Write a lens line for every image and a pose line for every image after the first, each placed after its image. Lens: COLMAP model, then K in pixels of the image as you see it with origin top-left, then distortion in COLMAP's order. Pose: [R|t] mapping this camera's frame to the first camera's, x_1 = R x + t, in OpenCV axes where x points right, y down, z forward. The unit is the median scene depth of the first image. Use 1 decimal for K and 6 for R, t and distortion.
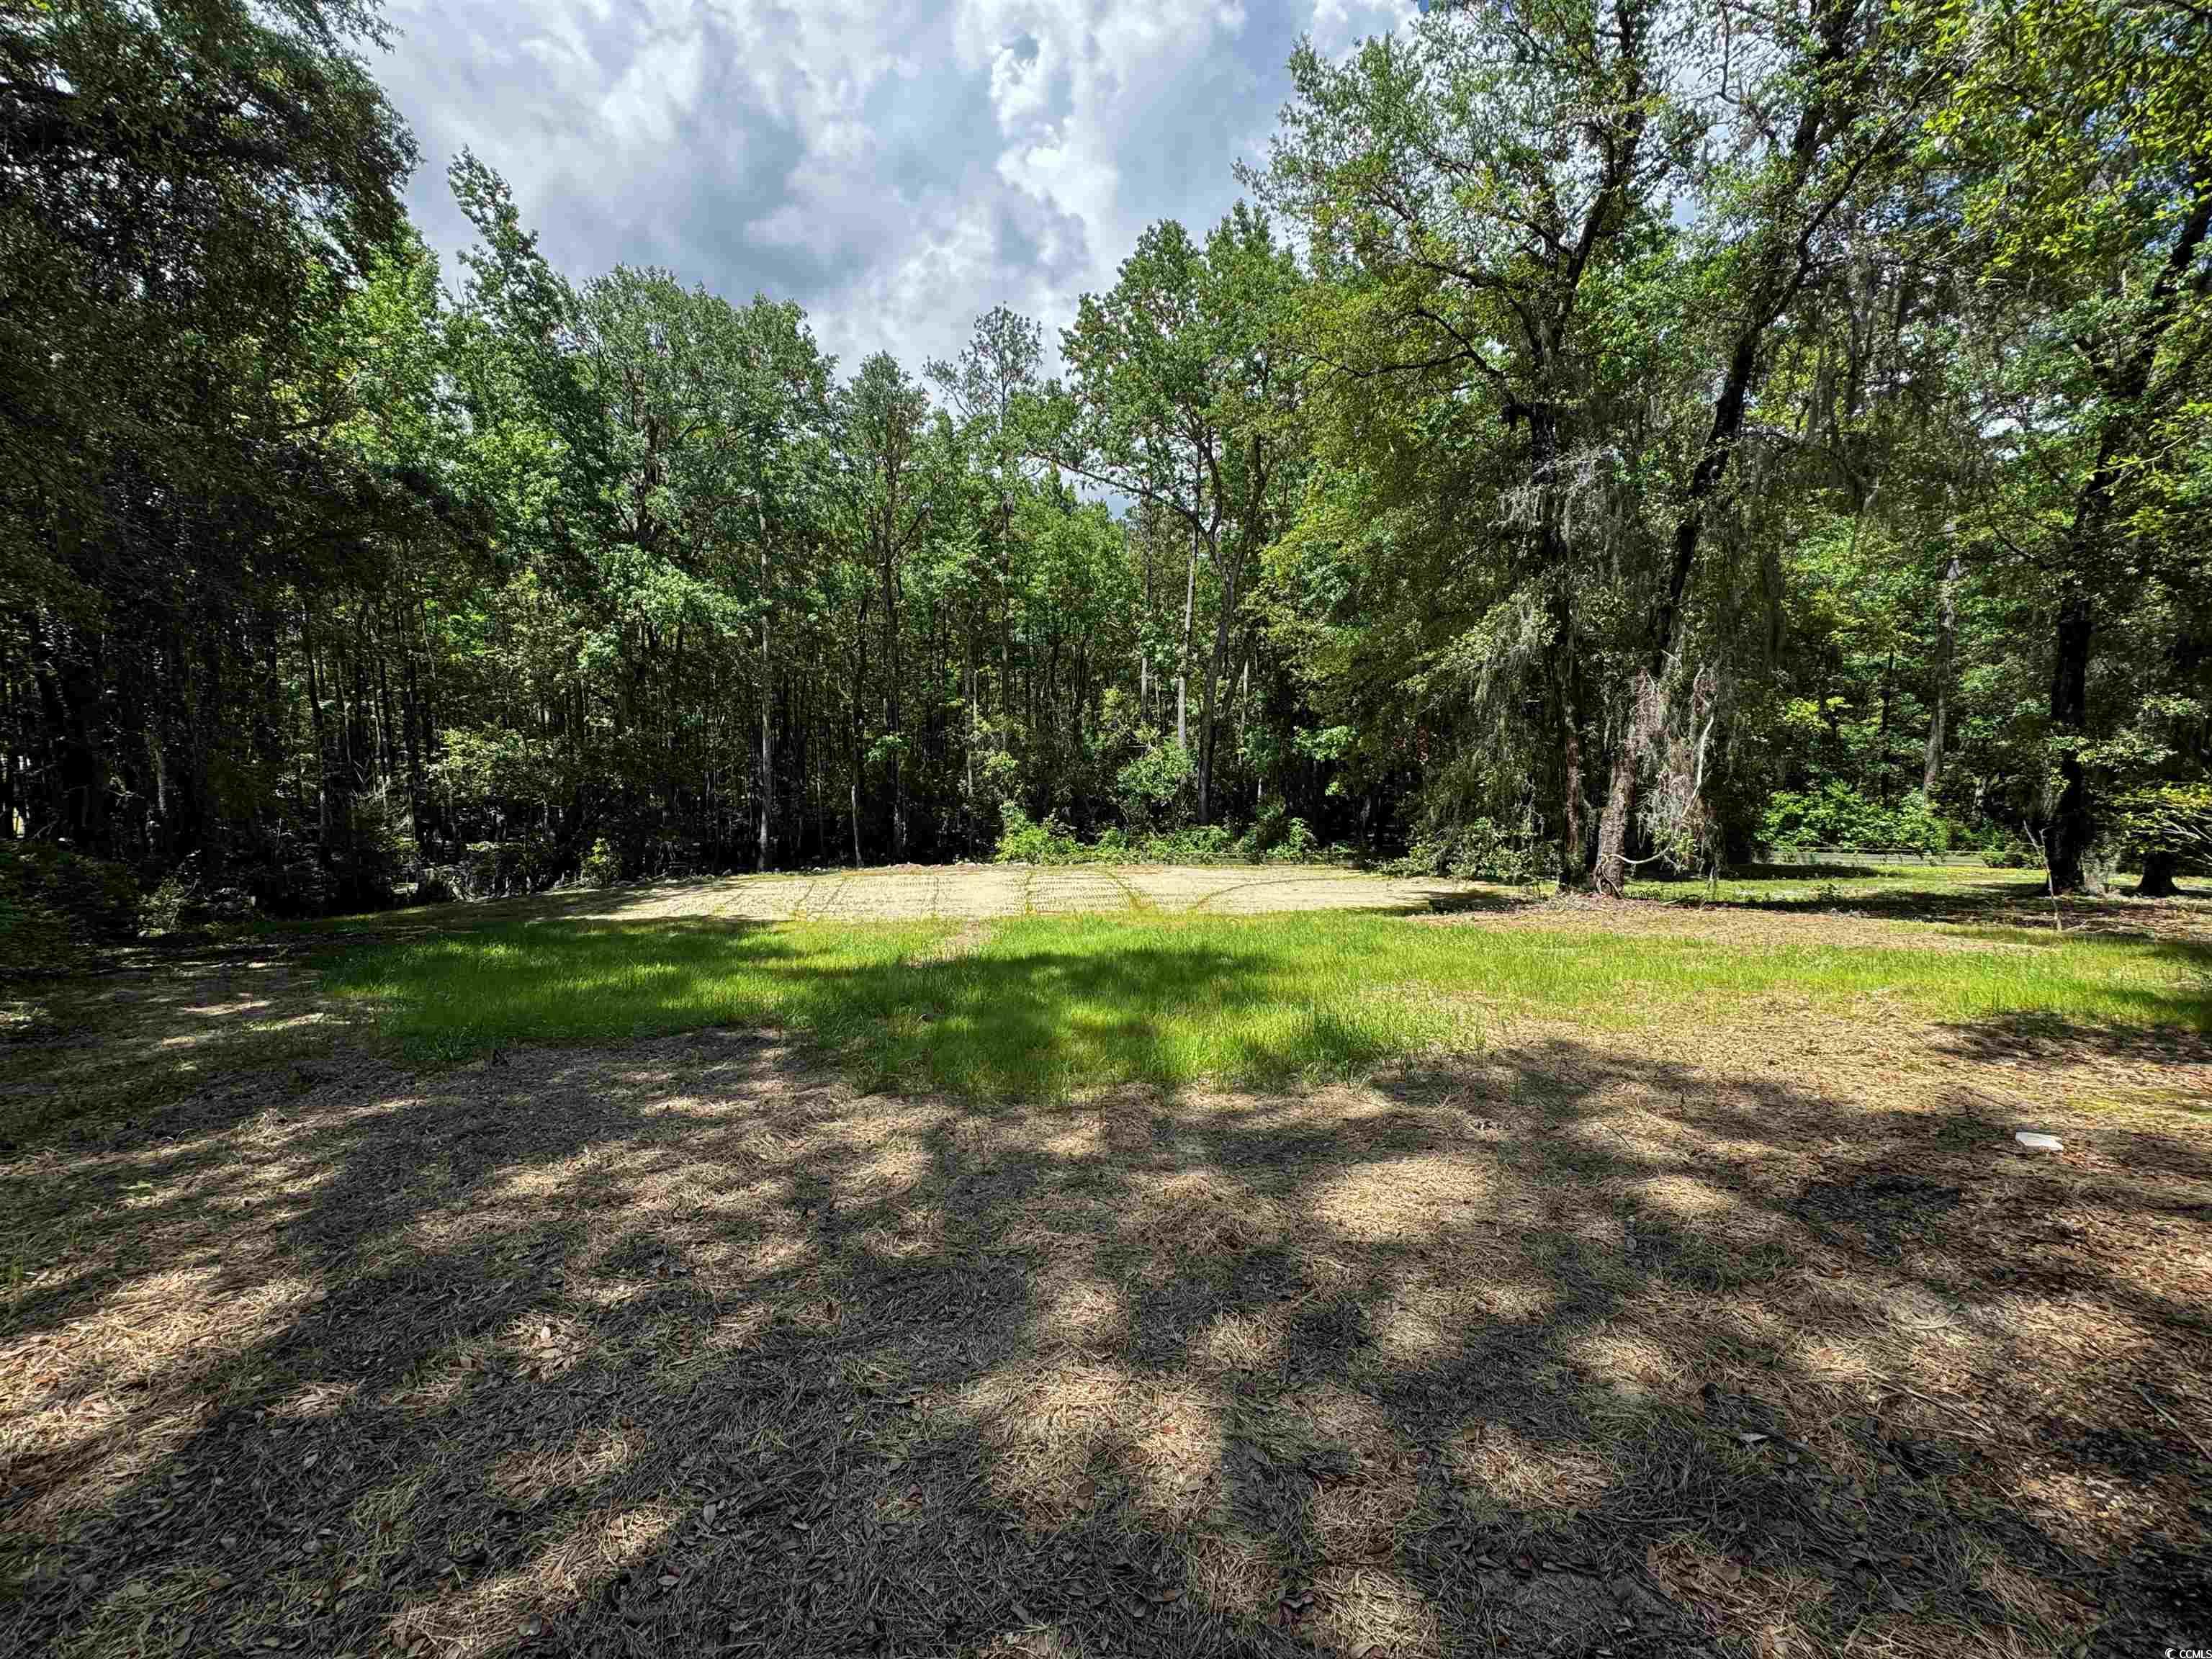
lens RADIAL K [[876.8, 0, 1105.0], [0, 876.8, 828.8], [0, 0, 1]] dist [-0.002529, 0.000393]
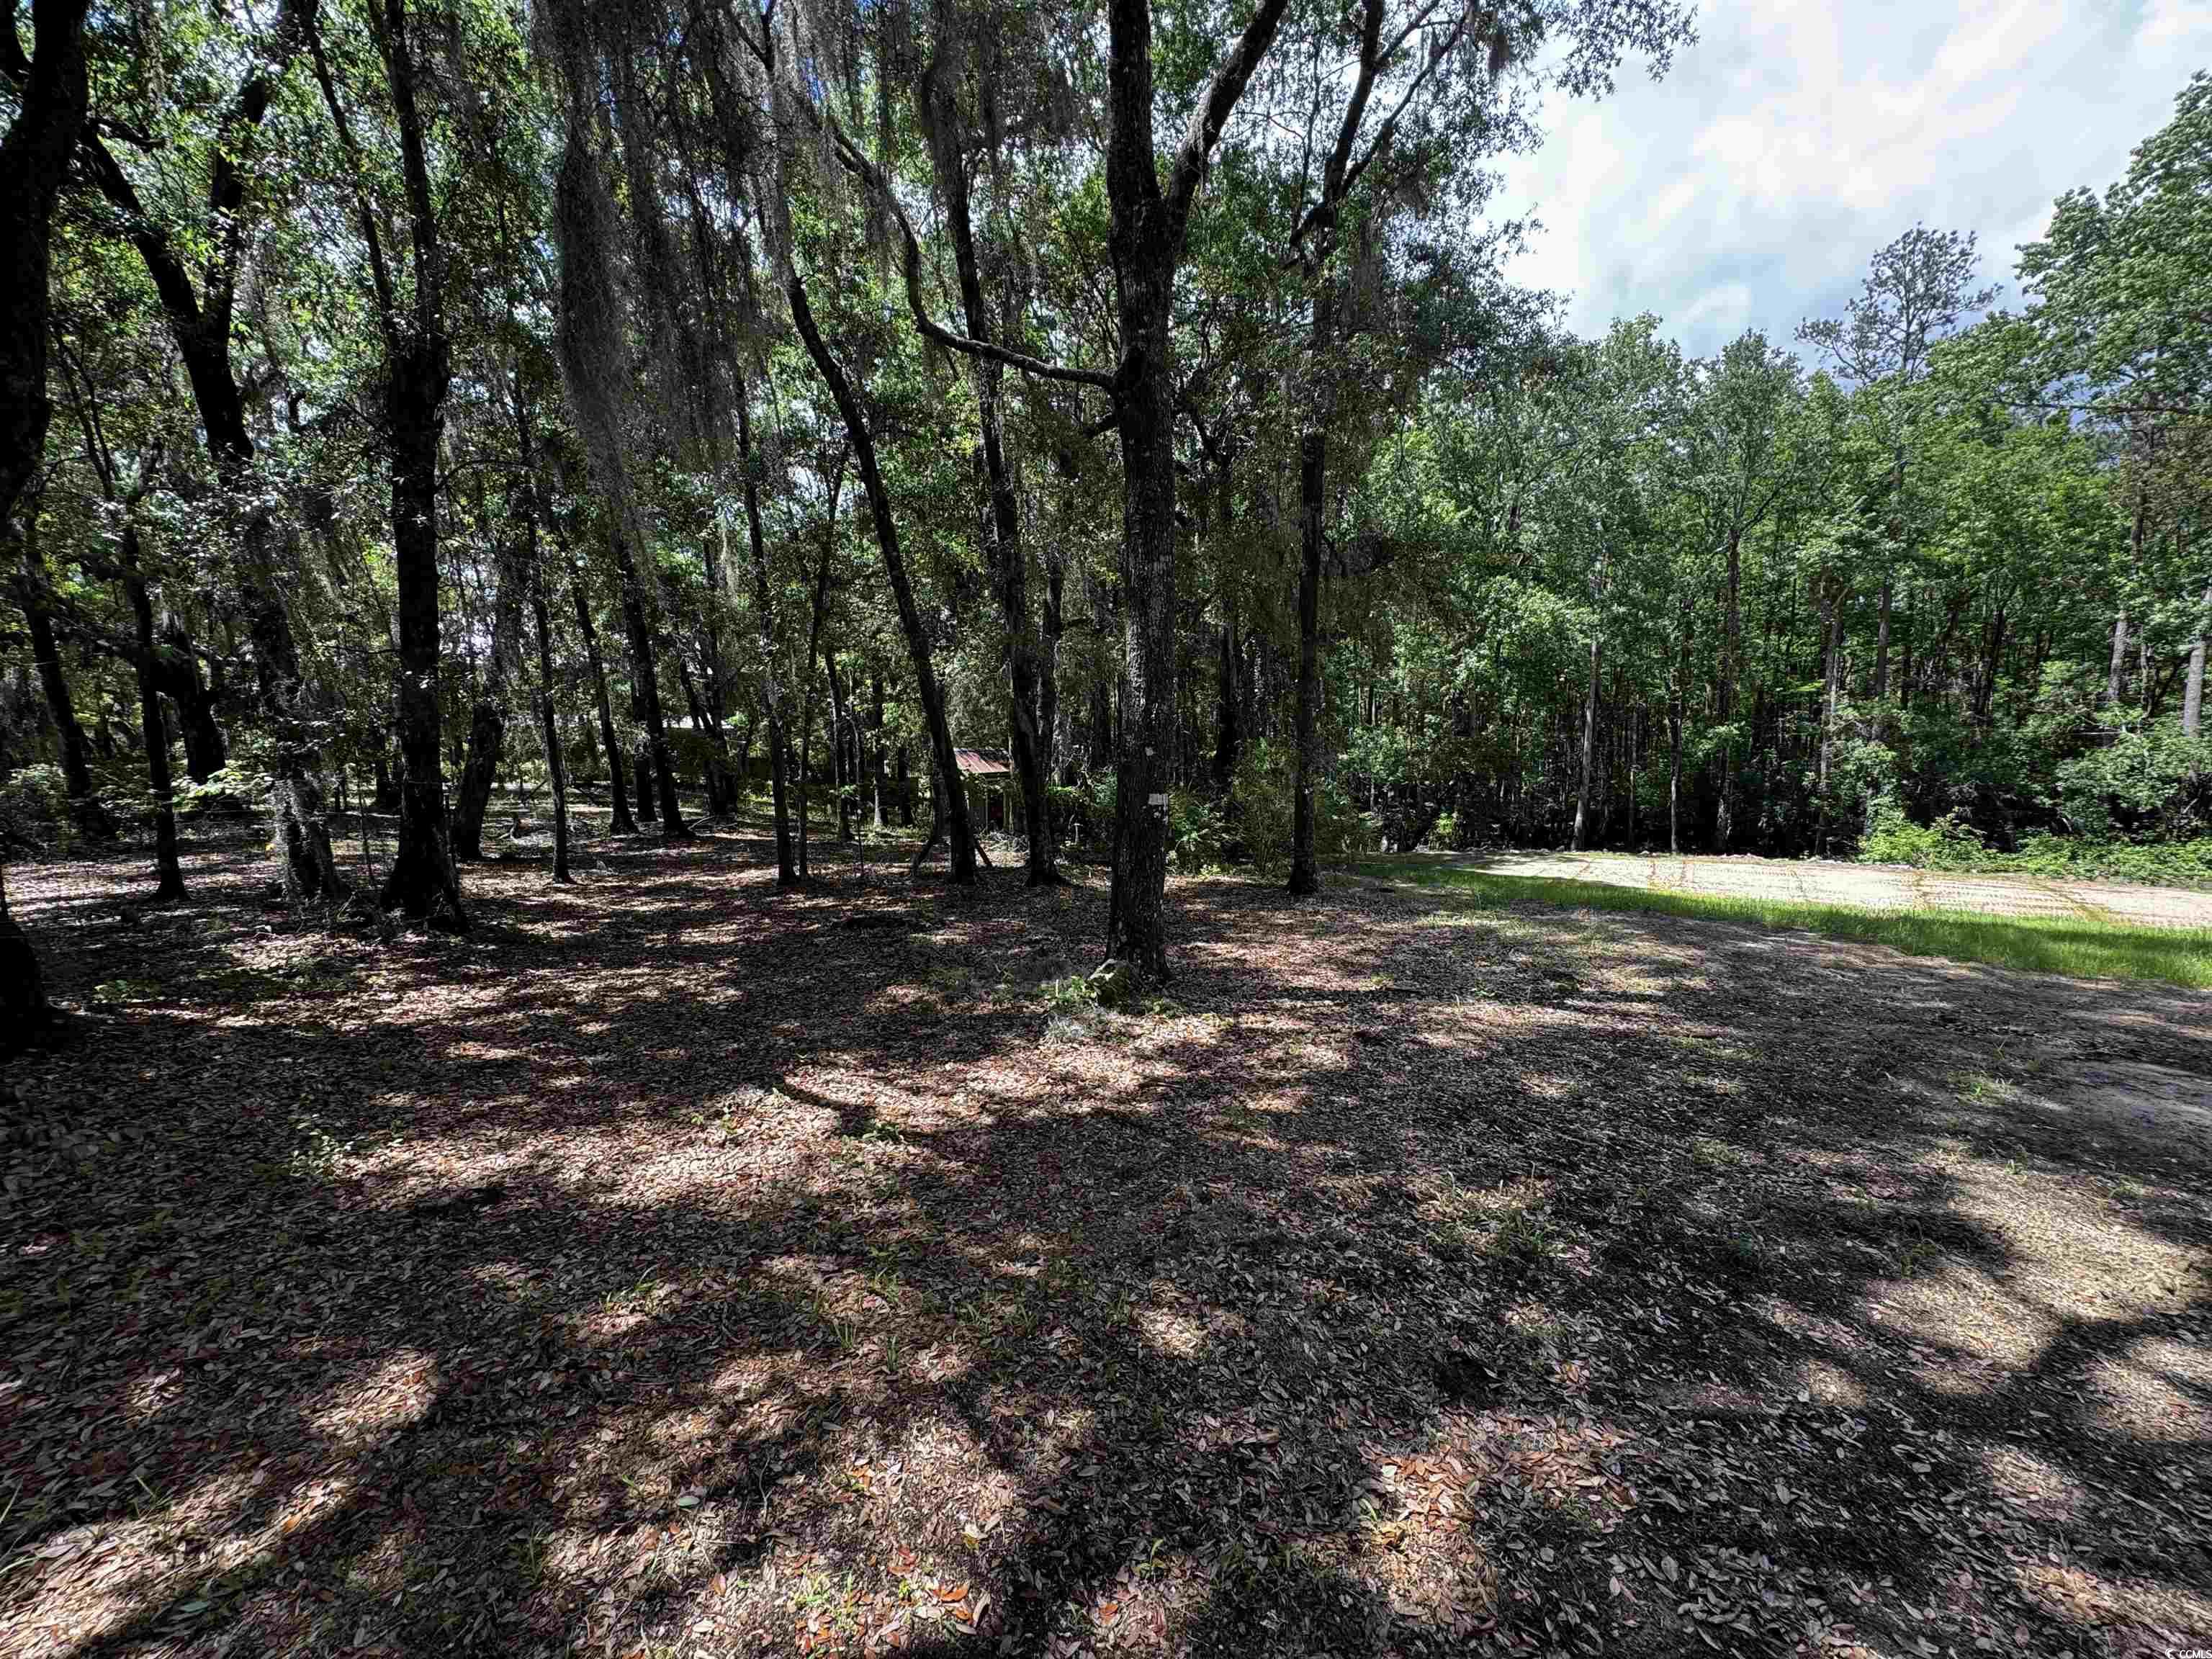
lens RADIAL K [[876.8, 0, 1102.1], [0, 876.8, 829.1], [0, 0, 1]] dist [-0.002529, 0.000393]
pose [[0.698713, 0.064954, -0.712448, -0.057435], [-0.055085, 0.997798, 0.036946, 0.026036], [0.713279, 0.013431, 0.700752, -0.422052]]
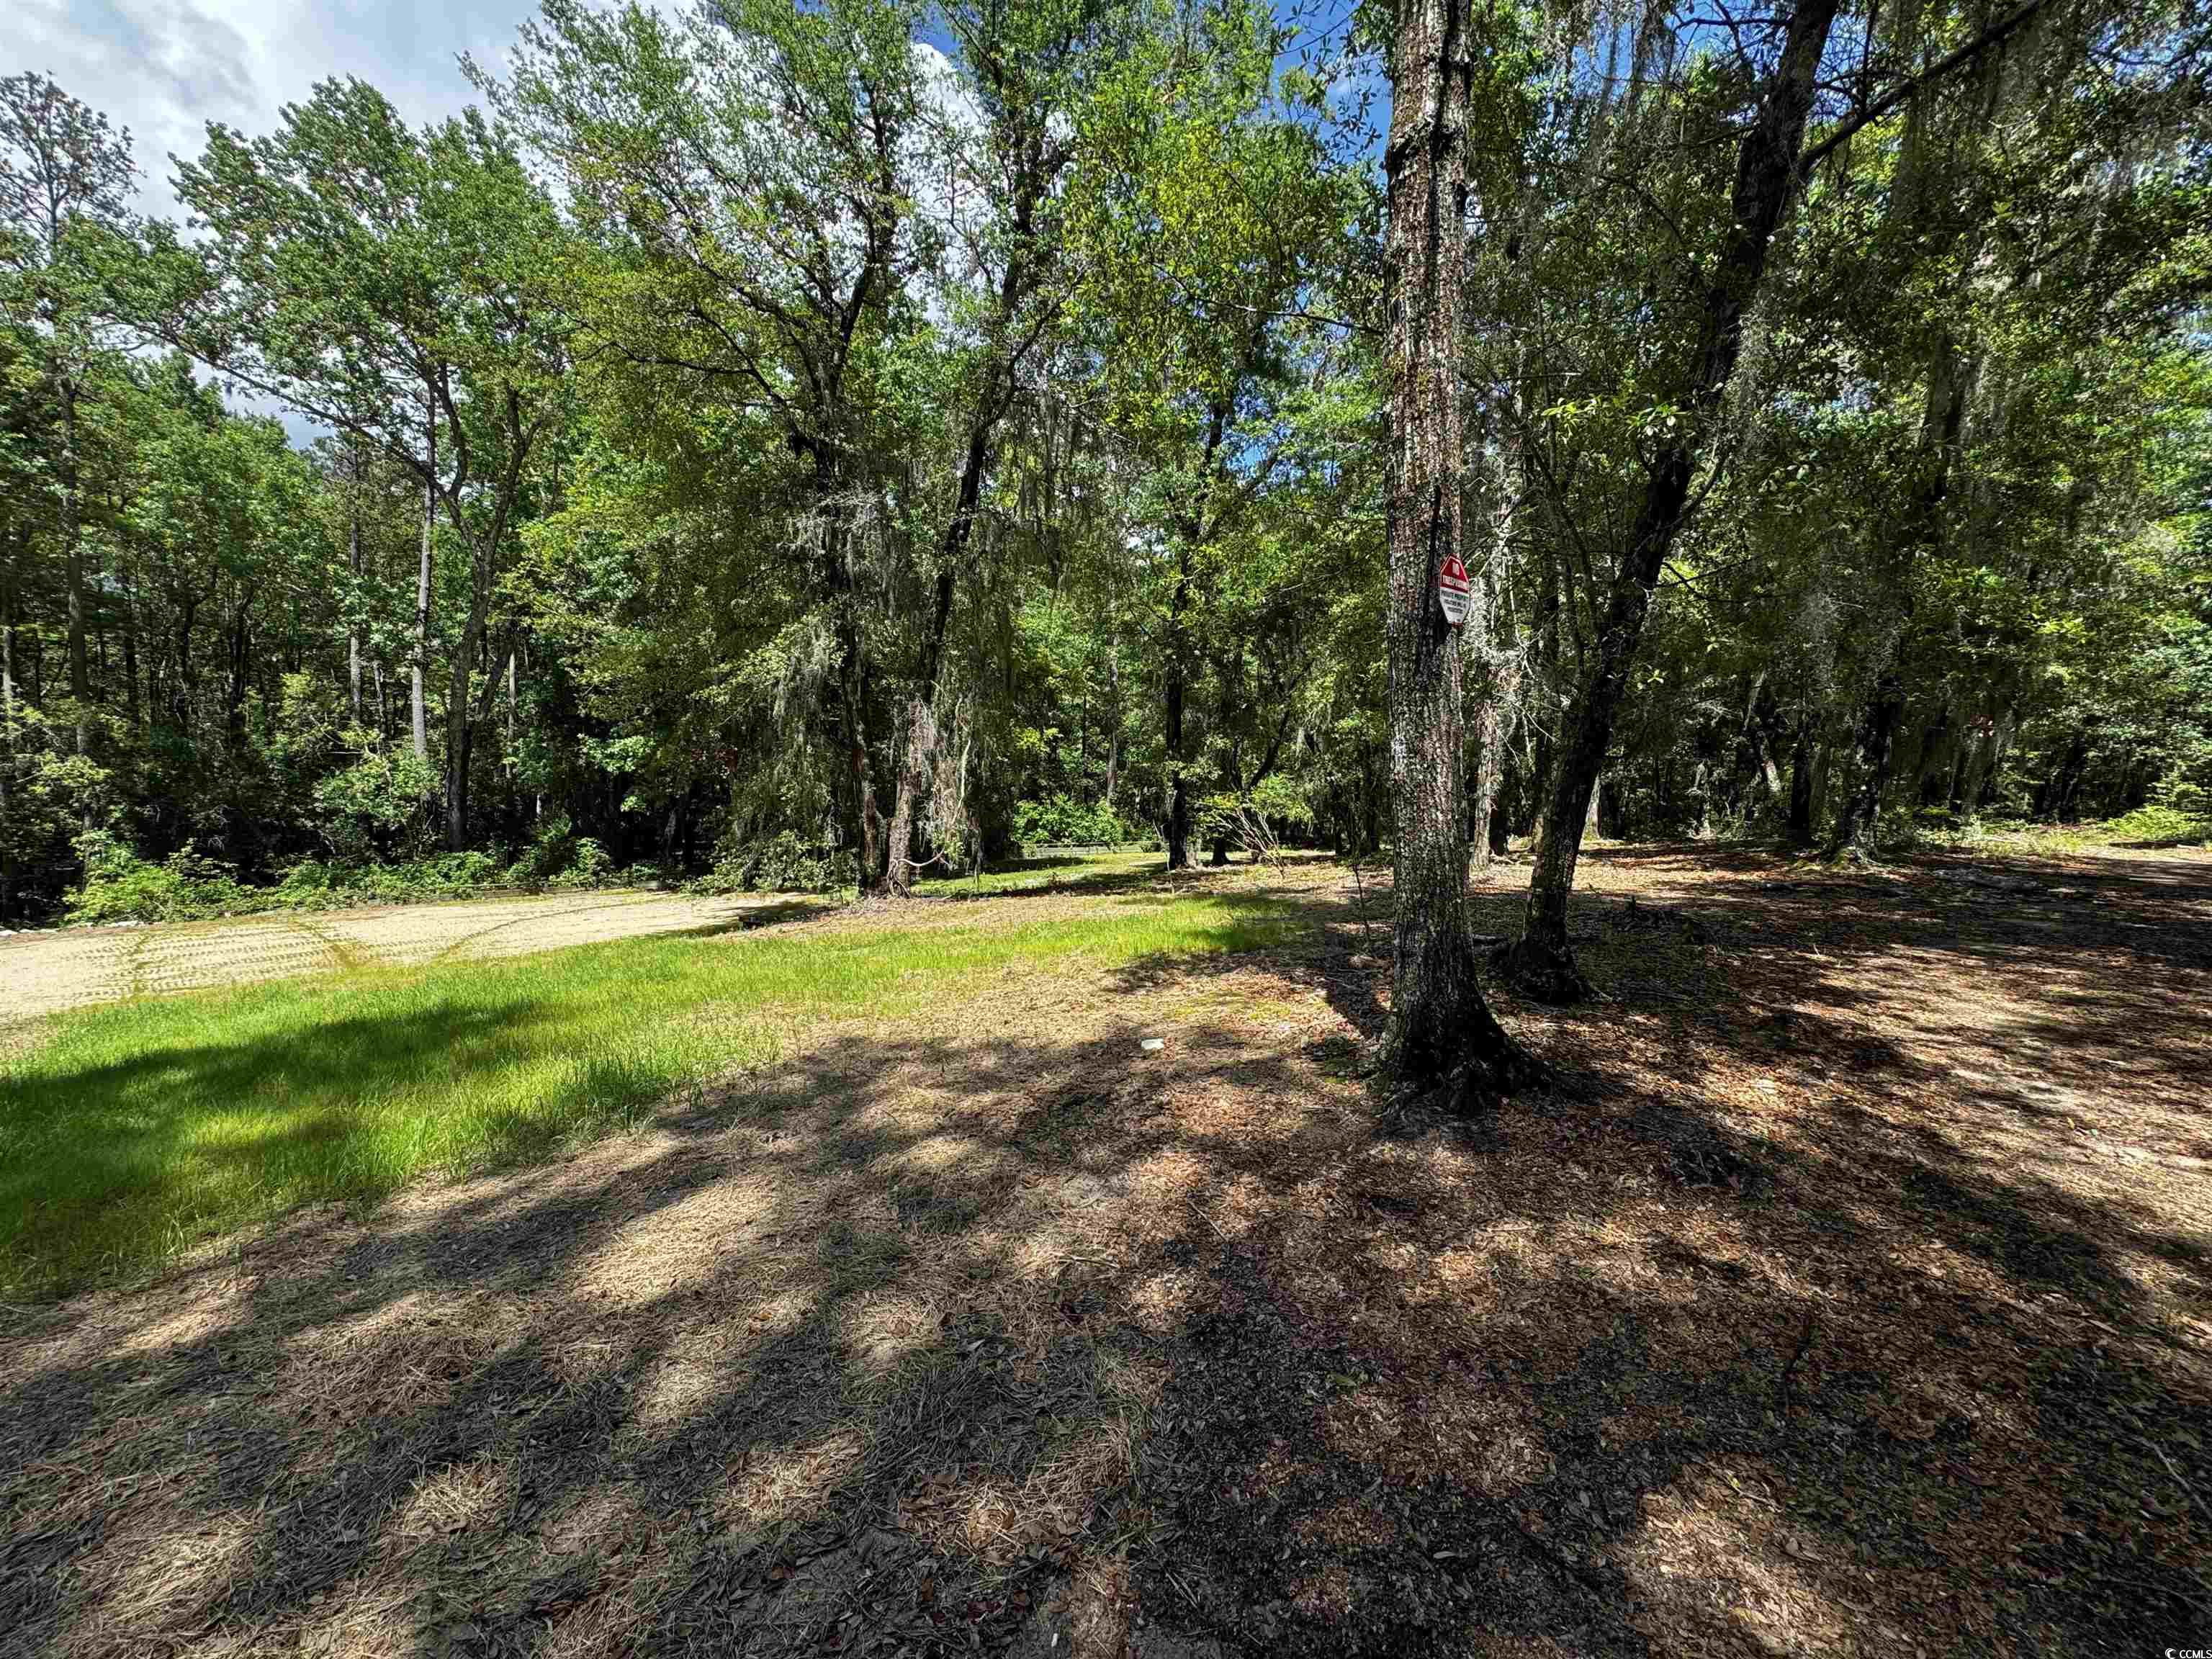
lens RADIAL K [[876.8, 0, 1104.2], [0, 876.8, 828.1], [0, 0, 1]] dist [-0.002529, 0.000393]
pose [[0.735828, -0.033977, 0.676316, 0.012192], [0.044990, 0.998987, 0.001239, -0.000286], [-0.675672, 0.029516, 0.736611, -0.002455]]
